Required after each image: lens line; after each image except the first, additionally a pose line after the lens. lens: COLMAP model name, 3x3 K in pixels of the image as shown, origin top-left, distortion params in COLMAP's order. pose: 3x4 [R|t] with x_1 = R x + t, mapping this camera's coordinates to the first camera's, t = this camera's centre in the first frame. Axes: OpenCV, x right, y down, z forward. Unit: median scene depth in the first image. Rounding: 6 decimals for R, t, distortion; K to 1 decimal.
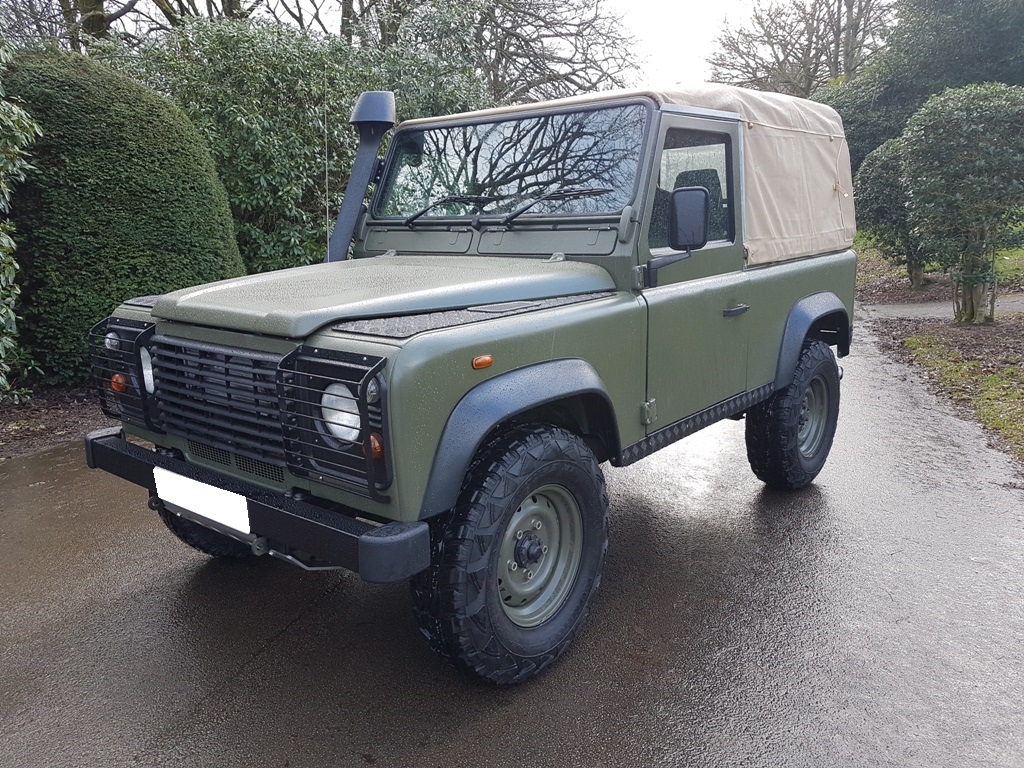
lens RADIAL K [[796.8, 0, 511.9], [0, 796.8, 393.3], [0, 0, 1]] dist [0.065453, -0.072767]
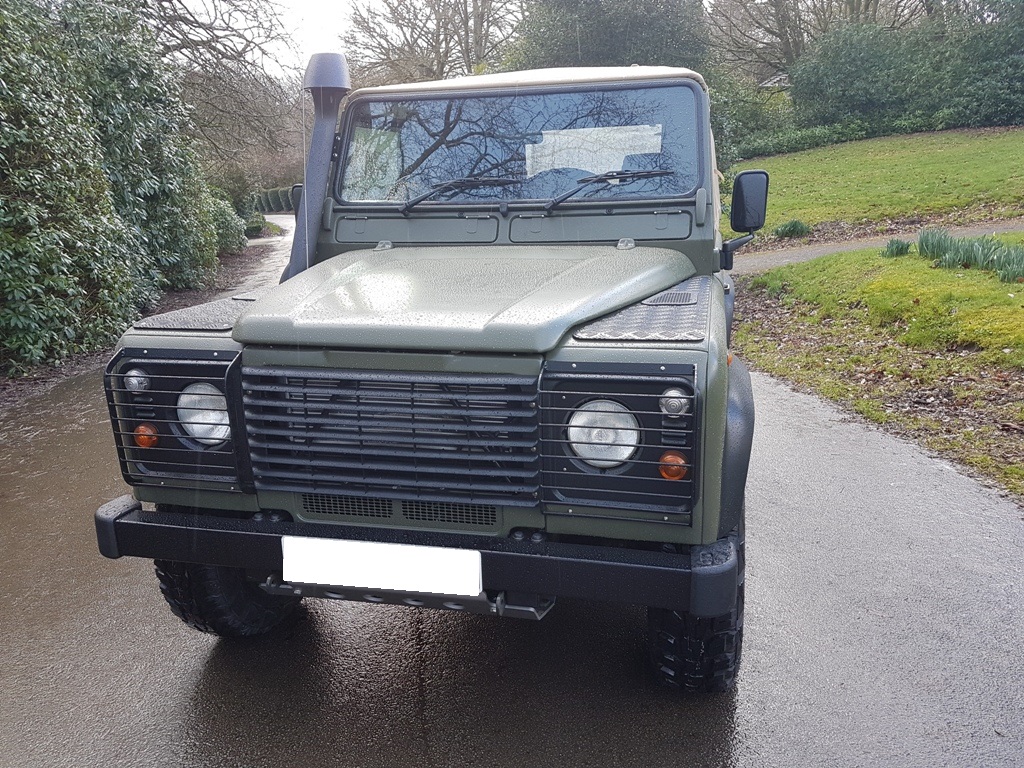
lens RADIAL K [[796.8, 0, 493.1], [0, 796.8, 390.3], [0, 0, 1]] dist [0.065453, -0.072767]
pose [[0.901158, -0.113061, 0.418487, -0.482316], [0.103664, 0.993585, 0.045207, -0.051965], [-0.420913, 0.002644, 0.907097, 0.187399]]
